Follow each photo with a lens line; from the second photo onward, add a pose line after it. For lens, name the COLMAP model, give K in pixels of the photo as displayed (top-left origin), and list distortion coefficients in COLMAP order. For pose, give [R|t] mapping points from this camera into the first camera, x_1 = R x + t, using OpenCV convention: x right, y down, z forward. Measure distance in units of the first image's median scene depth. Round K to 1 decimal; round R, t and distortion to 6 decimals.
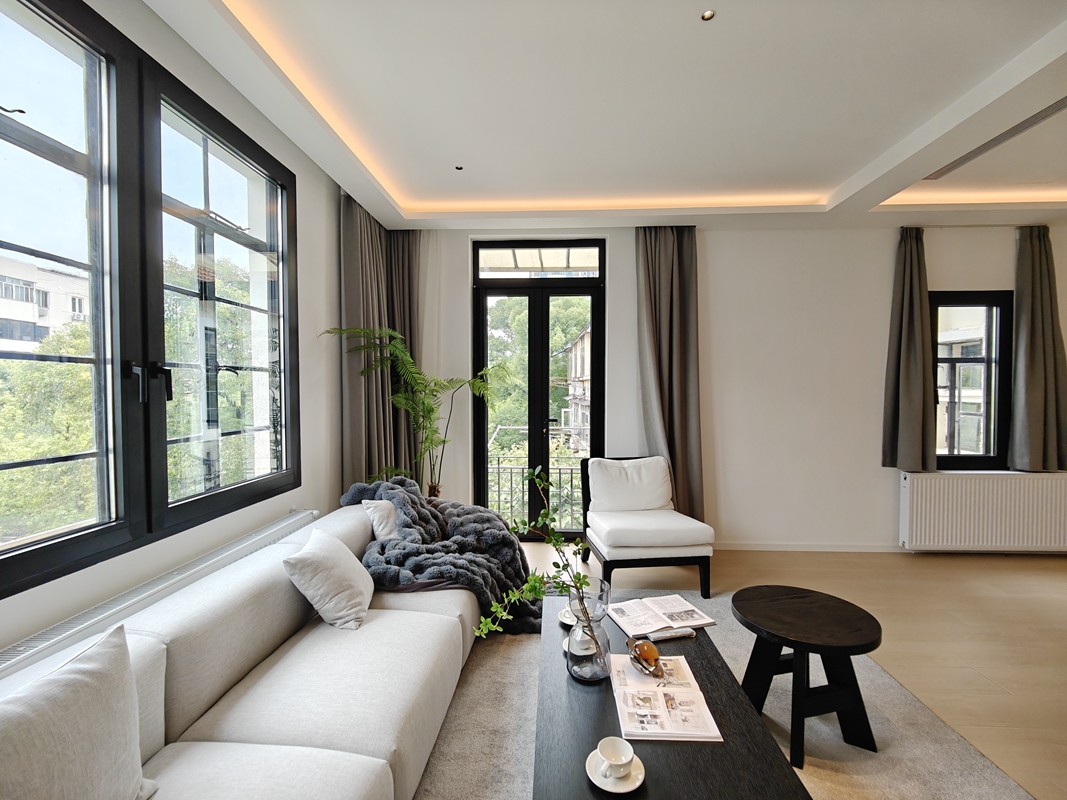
lens RADIAL K [[463.2, 0, 533.5], [0, 463.2, 400.0], [0, 0, 1]] dist [0.025355, -0.014622]
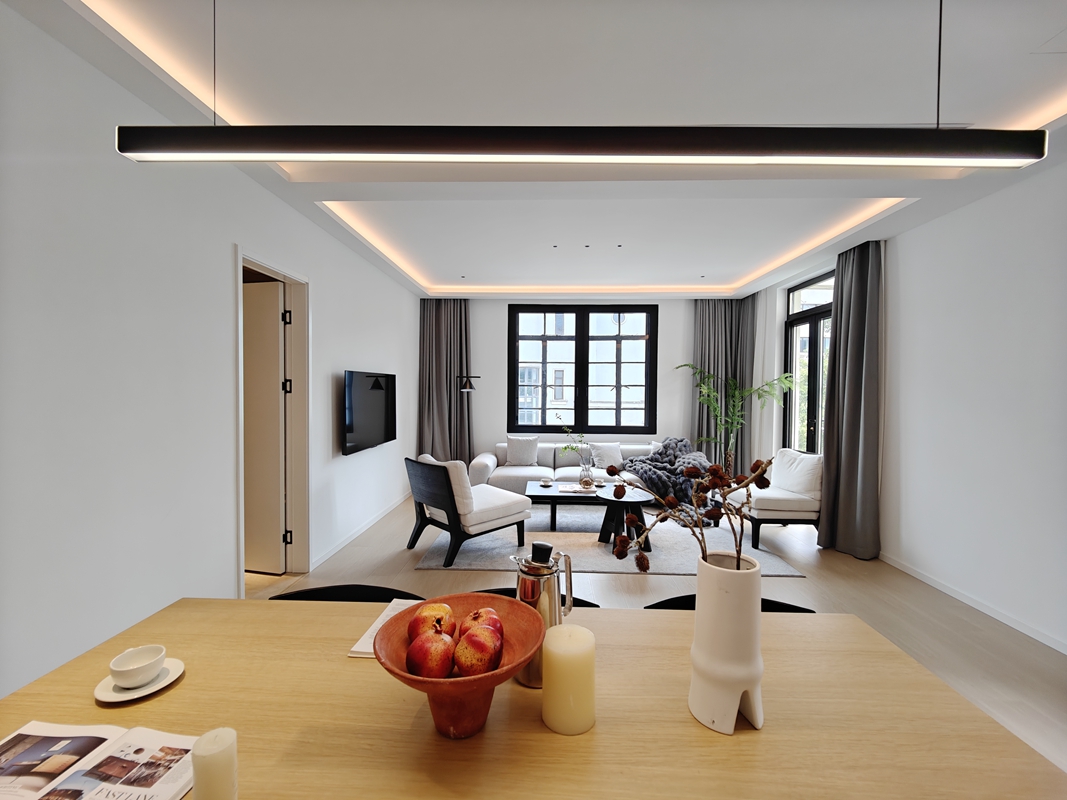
lens RADIAL K [[463.2, 0, 533.5], [0, 463.2, 400.0], [0, 0, 1]] dist [0.025355, -0.014622]
pose [[0.030025, 0.024871, -0.999240, 1.361622], [-0.030375, 0.999251, 0.023958, -0.020480], [0.999088, 0.029632, 0.030758, 0.224843]]
